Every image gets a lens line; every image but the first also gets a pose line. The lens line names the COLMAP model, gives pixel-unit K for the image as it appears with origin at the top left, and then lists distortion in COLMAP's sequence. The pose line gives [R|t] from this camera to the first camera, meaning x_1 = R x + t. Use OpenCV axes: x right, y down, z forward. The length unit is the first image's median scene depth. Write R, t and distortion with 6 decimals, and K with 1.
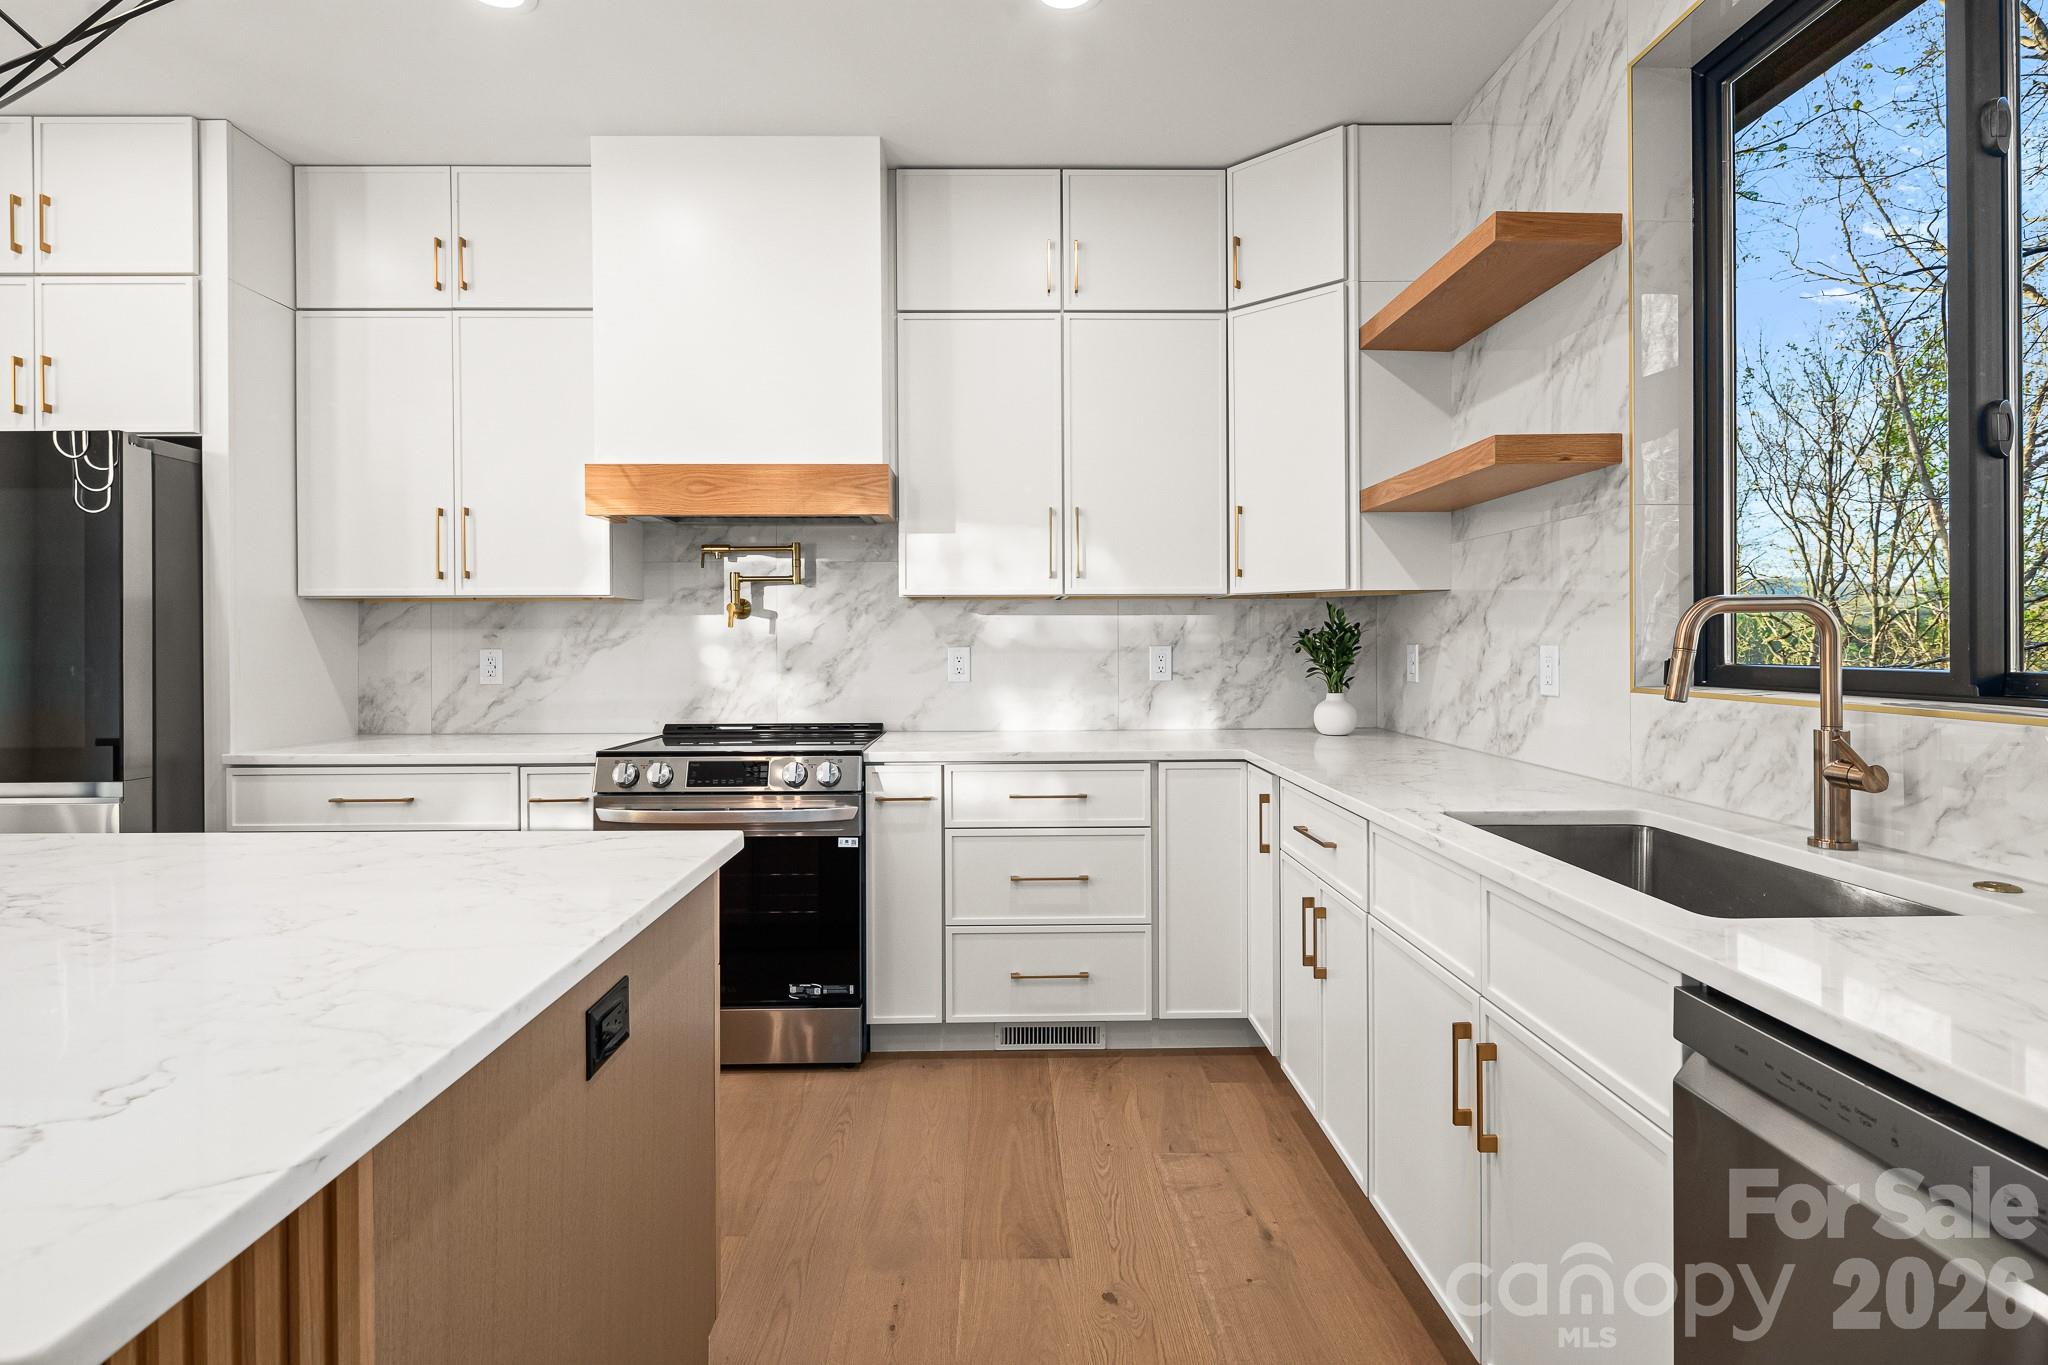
lens RADIAL K [[997.3, 0, 1016.7], [0, 997.3, 652.1], [0, 0, 1]] dist [-0.003173, -0.000402]
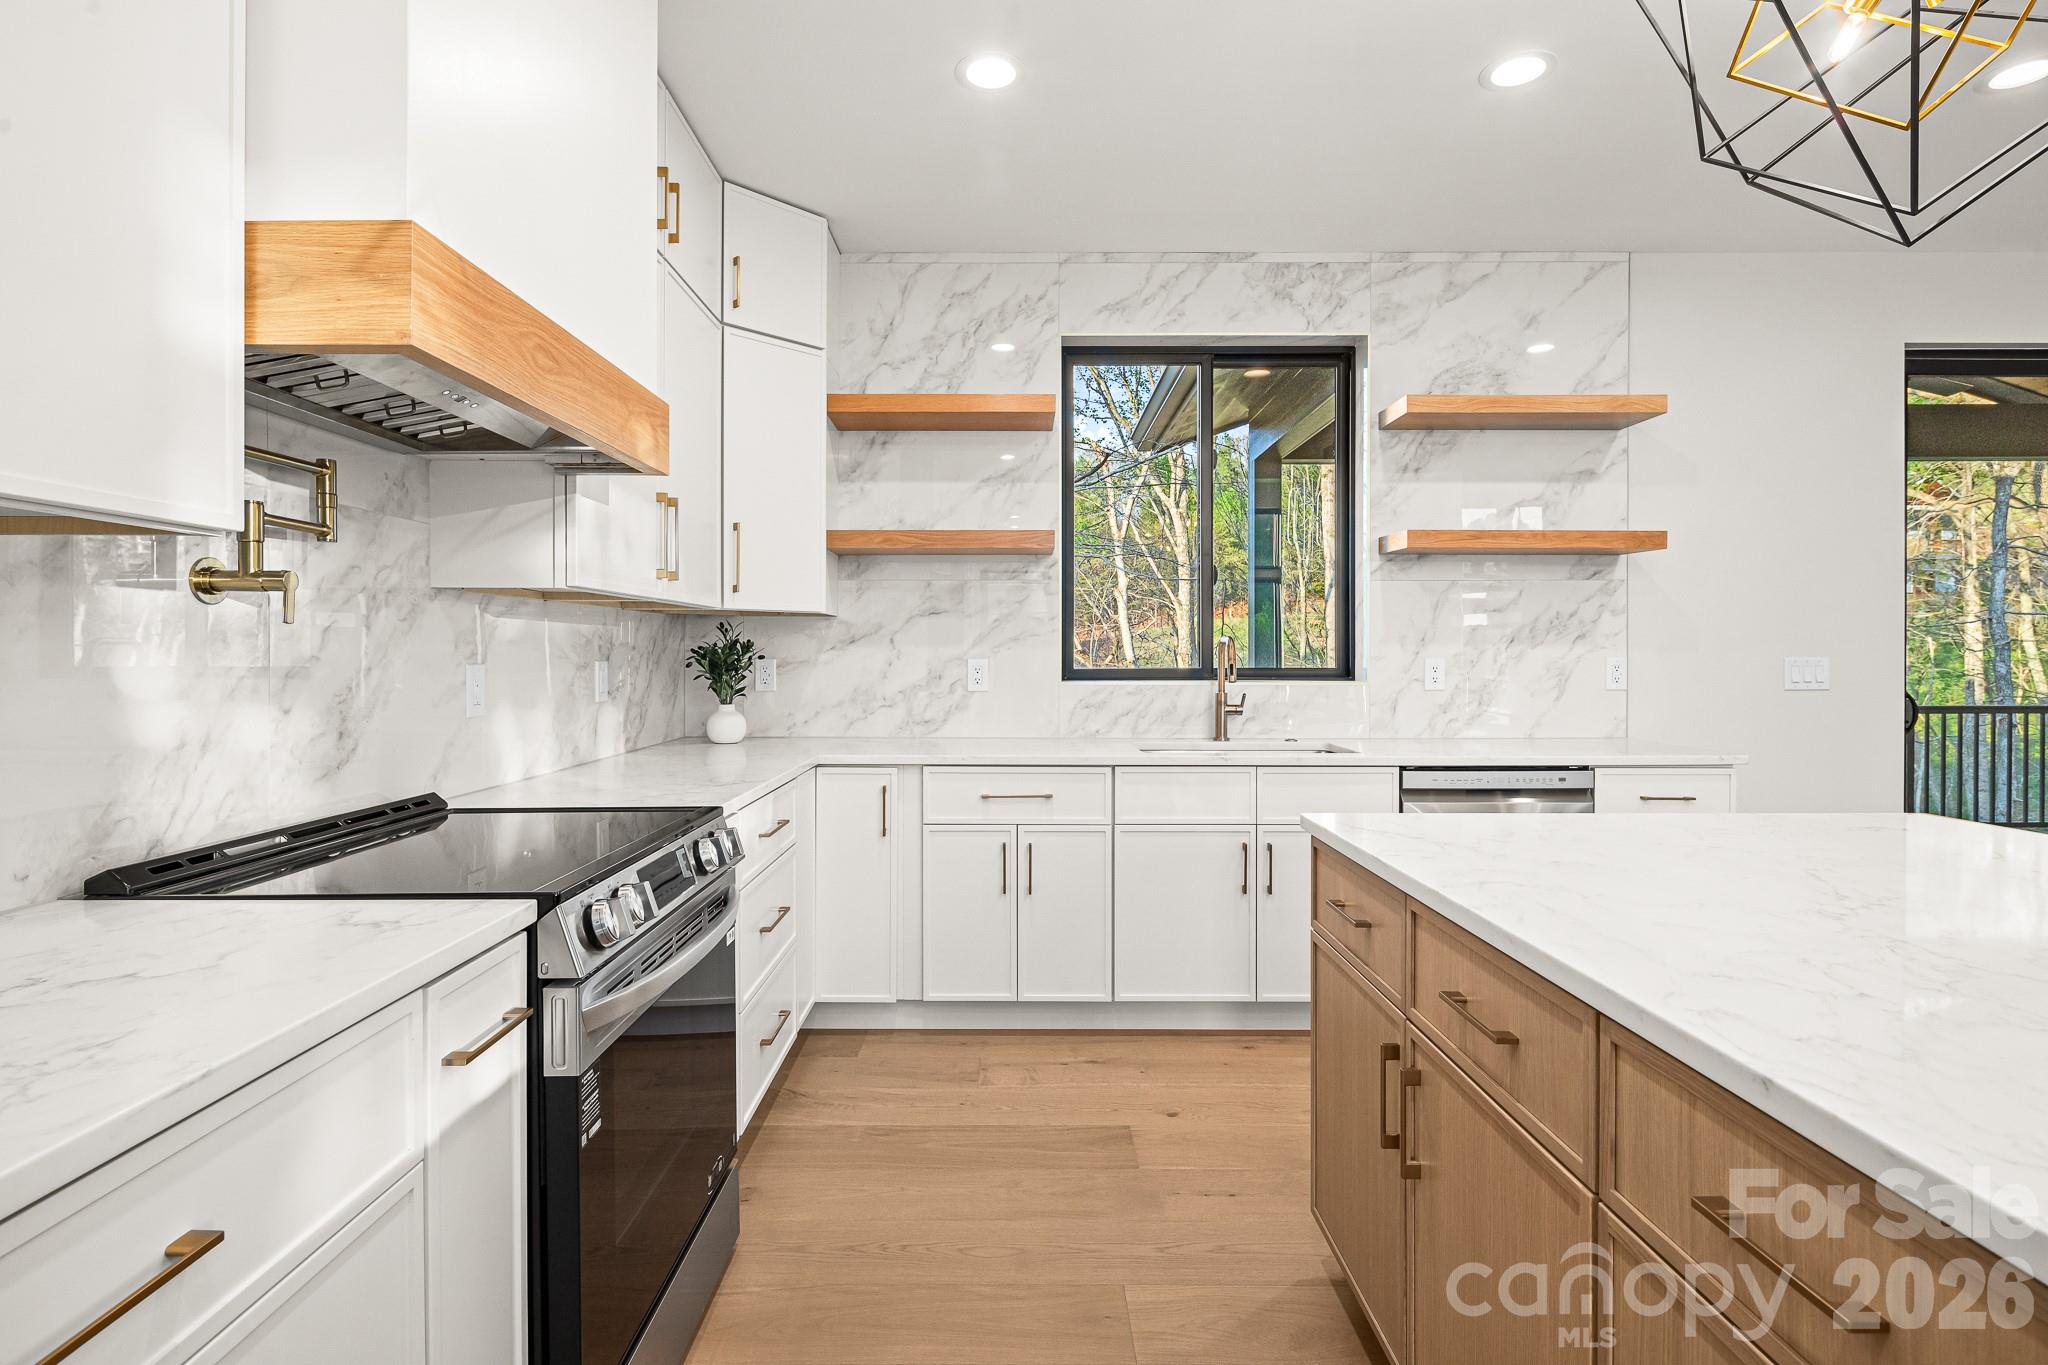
lens RADIAL K [[996.8, 0, 1008.9], [0, 996.8, 662.8], [0, 0, 1]] dist [0.001402, -0.000921]
pose [[0.023288, -0.004529, 0.999719, -0.834149], [0.010839, 0.999932, 0.004277, -0.005532], [-0.999670, 0.010736, 0.023335, 0.743361]]
